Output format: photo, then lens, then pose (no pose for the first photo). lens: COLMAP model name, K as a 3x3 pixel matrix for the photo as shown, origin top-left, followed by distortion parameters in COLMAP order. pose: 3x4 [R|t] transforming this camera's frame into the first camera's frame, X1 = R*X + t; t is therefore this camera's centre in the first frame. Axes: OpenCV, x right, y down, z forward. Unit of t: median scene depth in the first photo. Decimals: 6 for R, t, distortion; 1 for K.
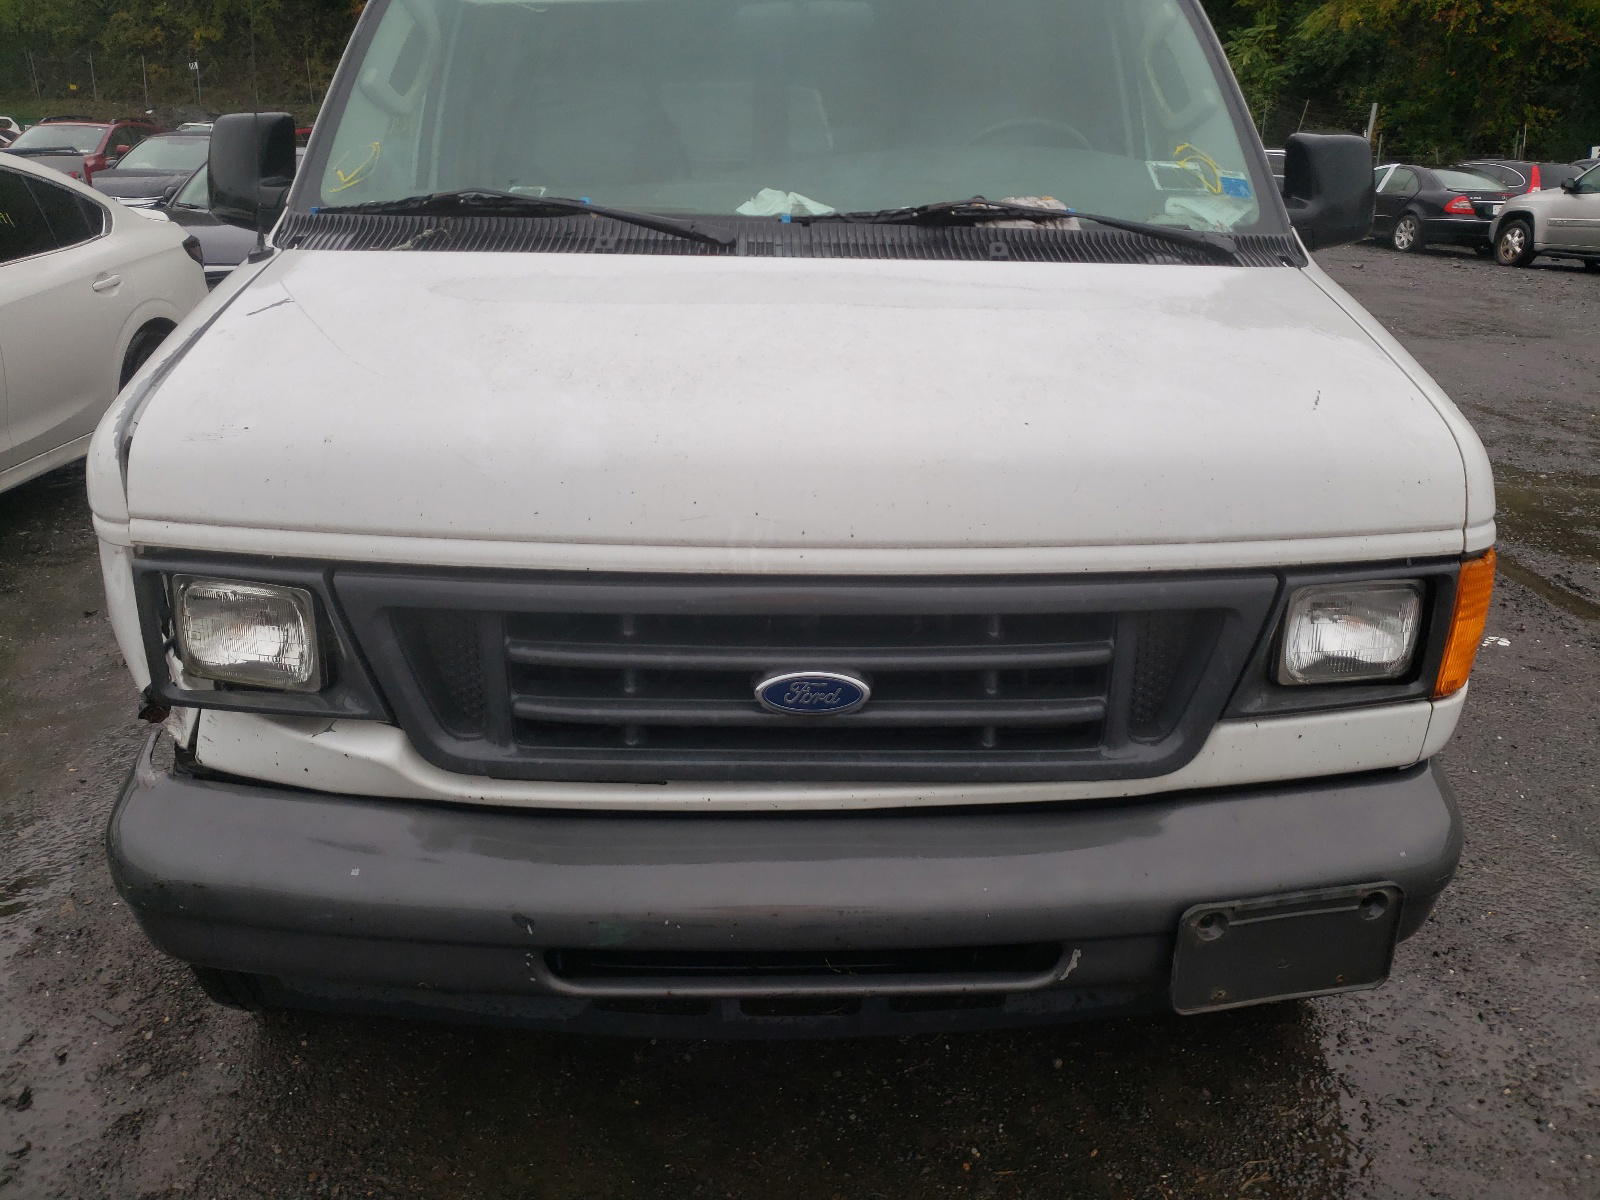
lens RADIAL K [[1188.0, 0, 800.0], [0, 1188.0, 600.0], [0, 0, 1]] dist [0.009403, -0.138467]
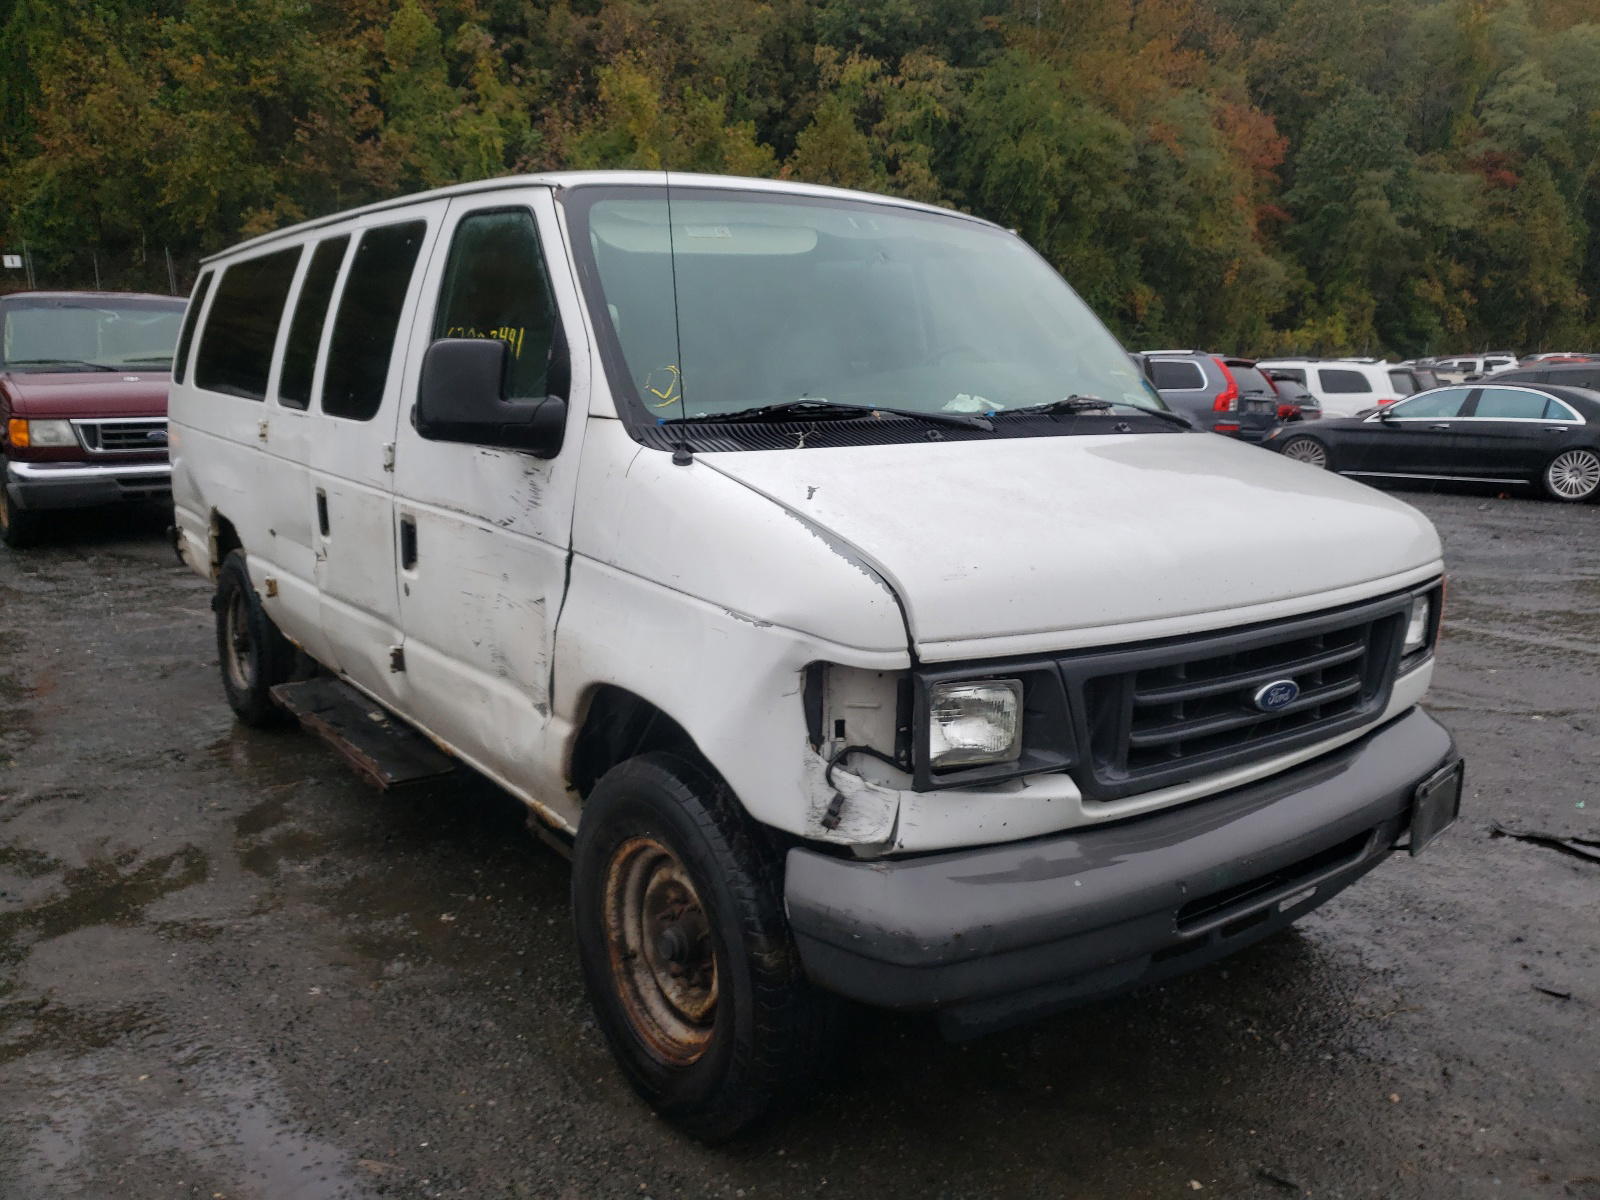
lens RADIAL K [[1188.0, 0, 800.0], [0, 1188.0, 600.0], [0, 0, 1]] dist [0.009403, -0.138467]
pose [[0.850599, -0.120925, 0.511722, -1.205284], [0.199978, 0.974463, -0.102134, -0.010304], [-0.486303, 0.189208, 0.853059, -0.062196]]
